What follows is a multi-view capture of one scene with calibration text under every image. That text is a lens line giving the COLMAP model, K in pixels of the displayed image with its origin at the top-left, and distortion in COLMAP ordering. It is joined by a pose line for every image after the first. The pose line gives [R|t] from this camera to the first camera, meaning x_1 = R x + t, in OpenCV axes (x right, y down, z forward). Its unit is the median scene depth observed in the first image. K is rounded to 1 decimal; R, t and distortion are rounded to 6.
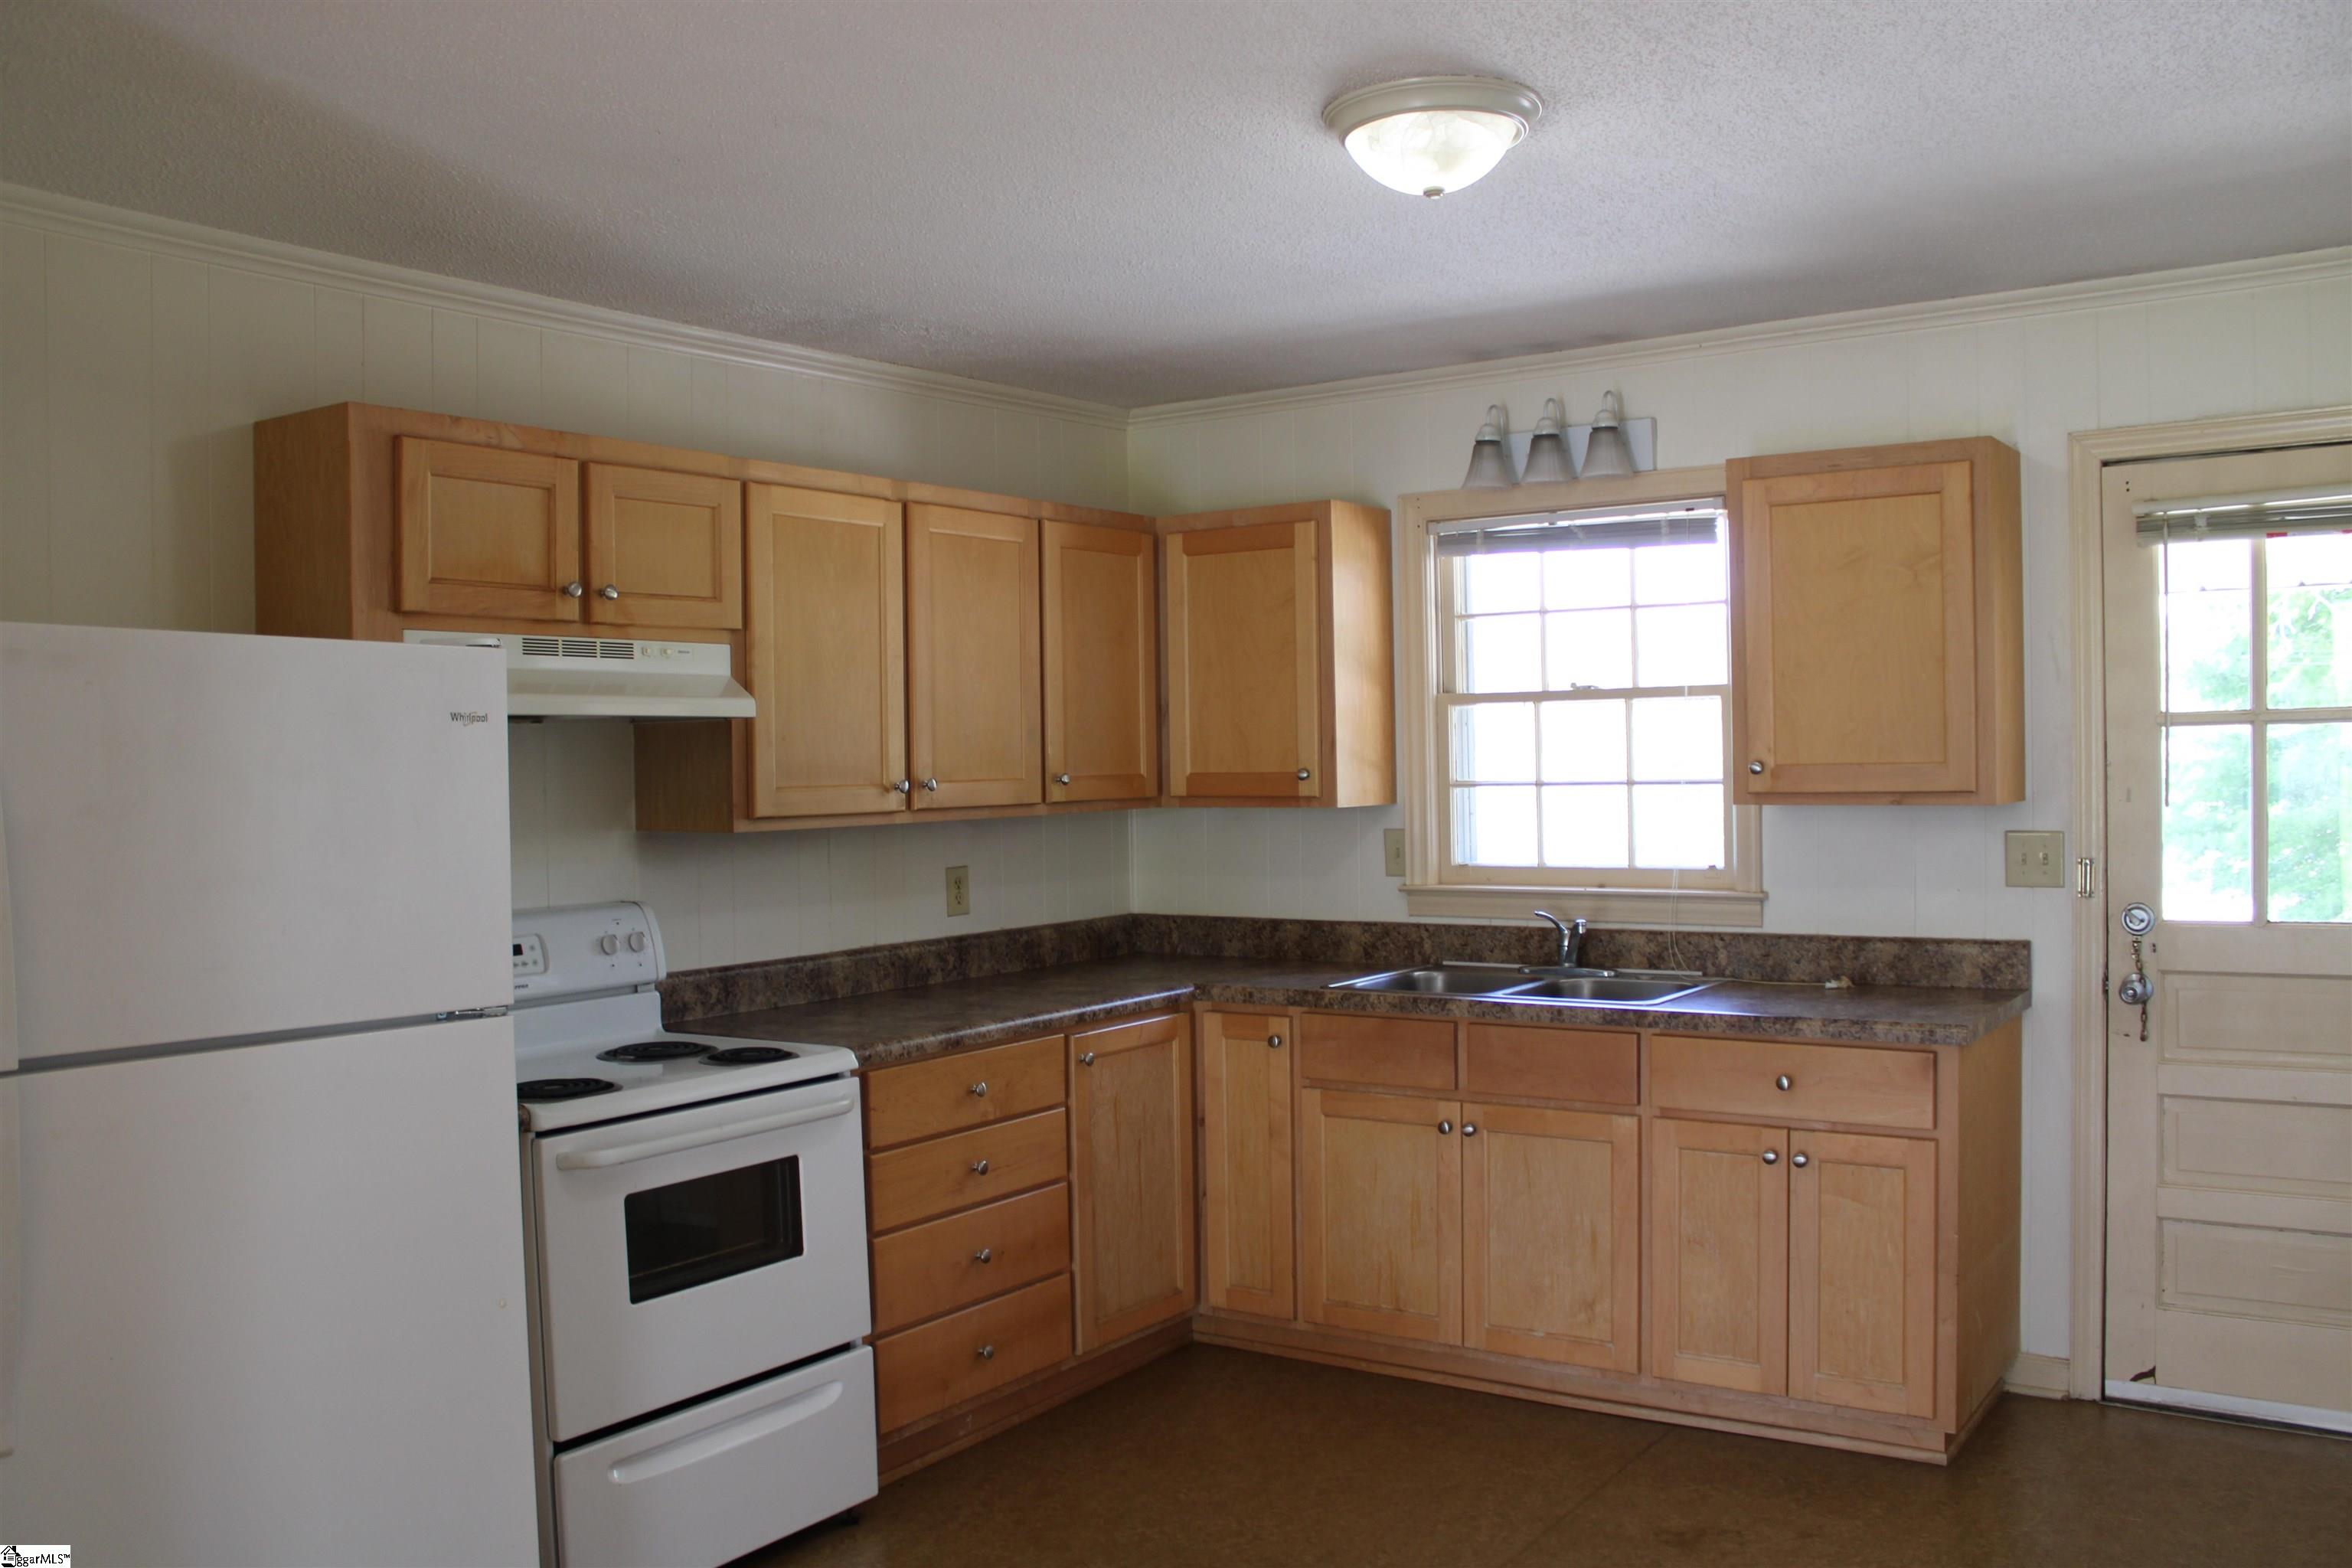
lens RADIAL K [[1954.7, 0, 1171.7], [0, 1954.7, 797.1], [0, 0, 1]] dist [-0.185471, 0.168808]
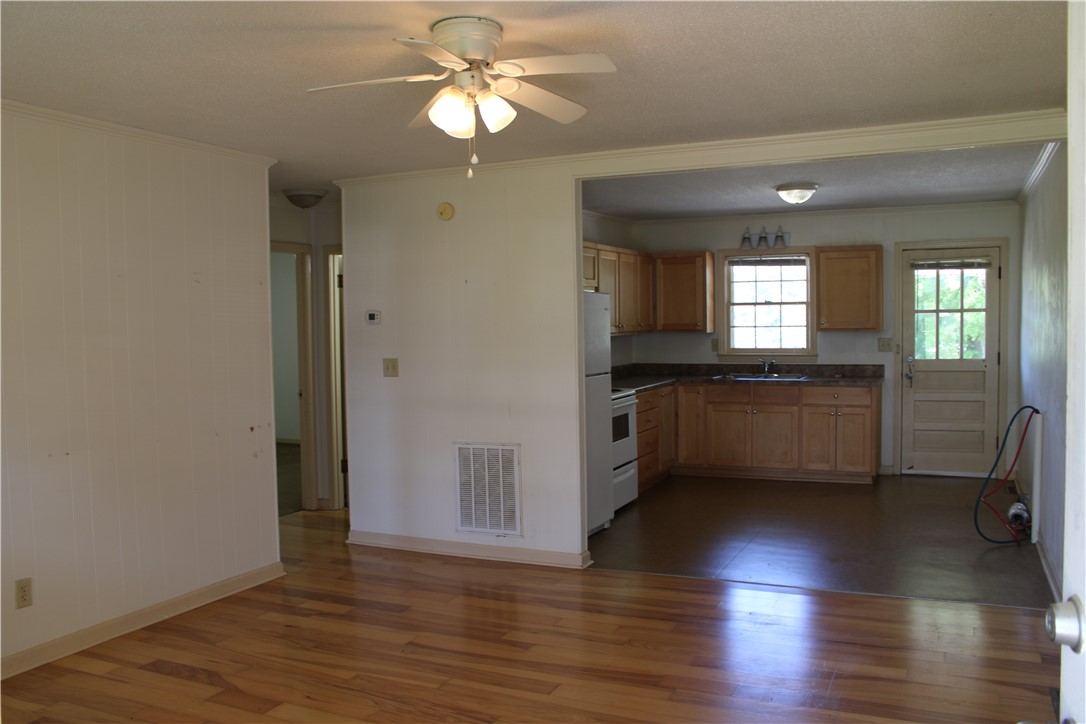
lens RADIAL K [[902.6, 0, 541.0], [0, 902.6, 368.0], [0, 0, 1]] dist [-0.185471, 0.168808]
pose [[0.985566, -0.005401, 0.169204, -0.558700], [0.000518, 0.999582, 0.028889, 0.024902], [-0.169289, -0.028385, 0.985158, -0.704698]]
